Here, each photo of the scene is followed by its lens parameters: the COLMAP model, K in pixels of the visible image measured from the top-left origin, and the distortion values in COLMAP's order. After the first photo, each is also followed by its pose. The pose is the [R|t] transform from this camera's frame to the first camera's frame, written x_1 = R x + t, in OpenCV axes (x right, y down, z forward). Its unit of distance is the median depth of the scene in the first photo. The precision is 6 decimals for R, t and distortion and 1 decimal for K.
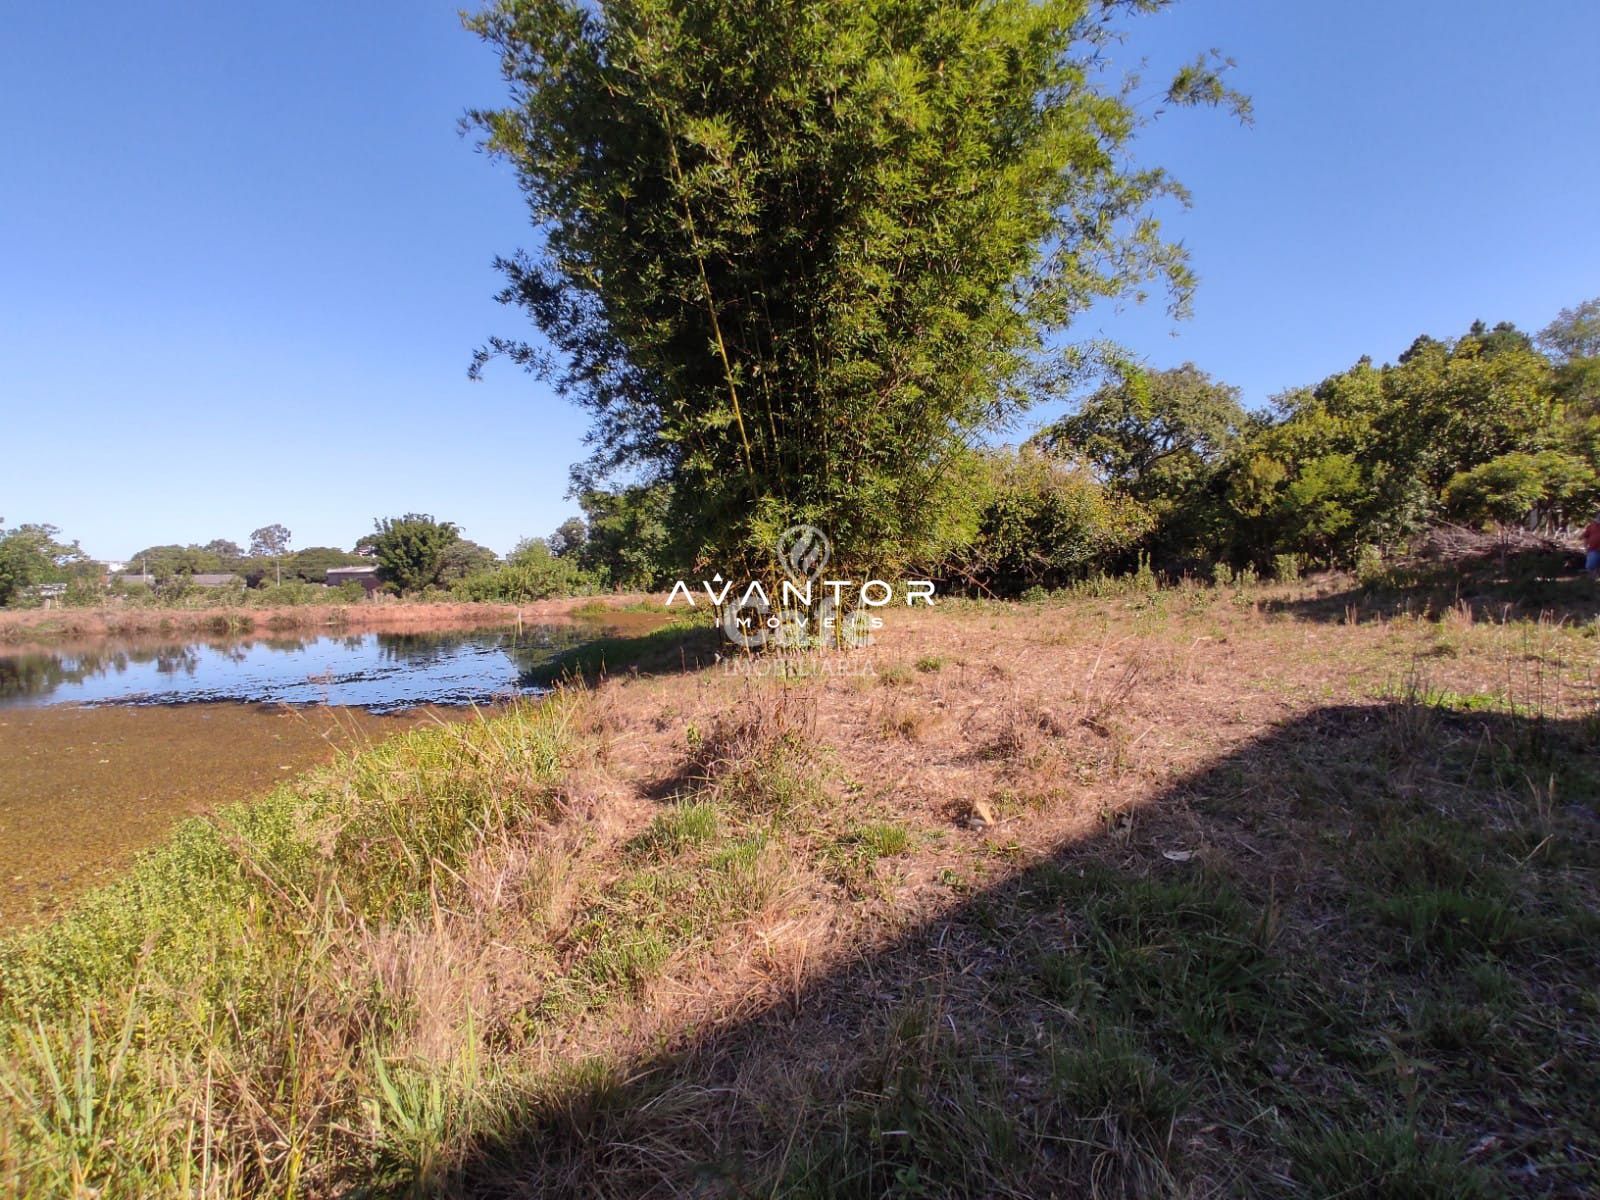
lens RADIAL K [[711.5, 0, 793.2], [0, 711.5, 592.0], [0, 0, 1]] dist [-0.054951, 0.031558]
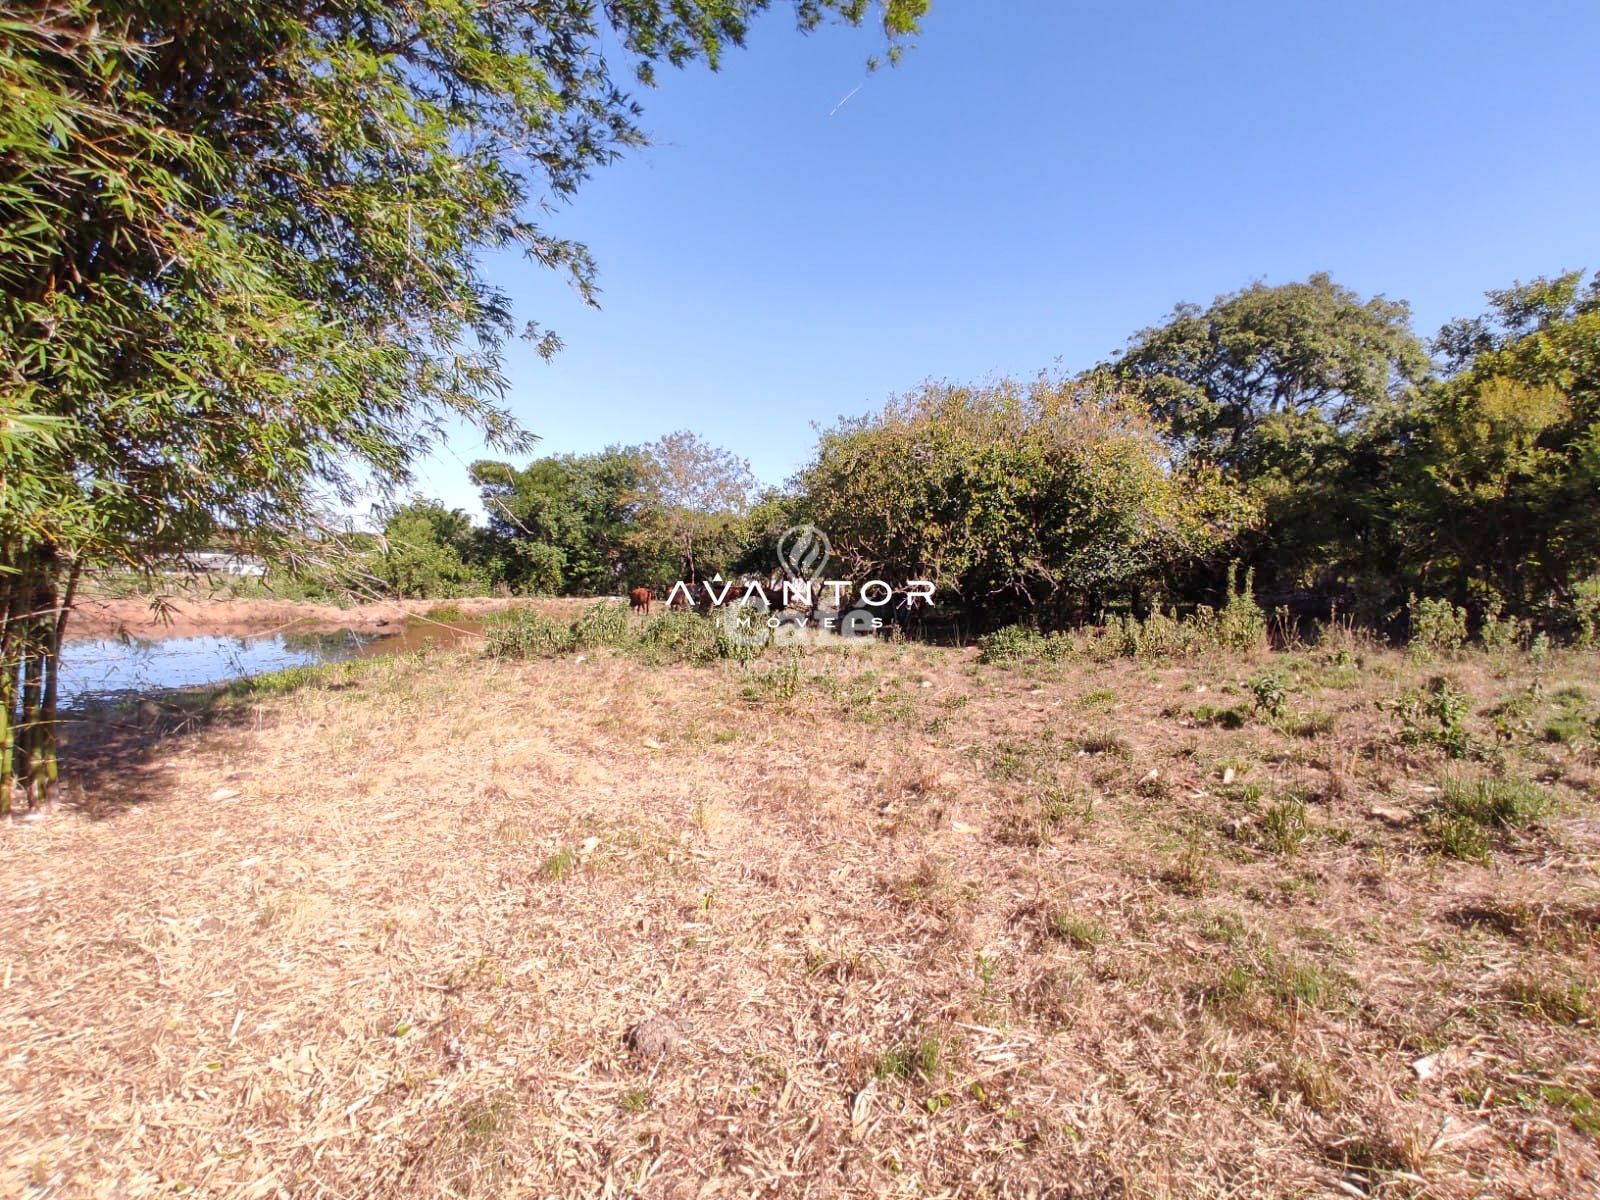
lens RADIAL K [[711.5, 0, 793.2], [0, 711.5, 592.0], [0, 0, 1]] dist [-0.054951, 0.031558]
pose [[0.995047, 0.040738, -0.090670, 0.206391], [-0.040937, 0.999162, -0.000339, -0.022499], [0.090580, 0.004049, 0.995881, 0.430288]]
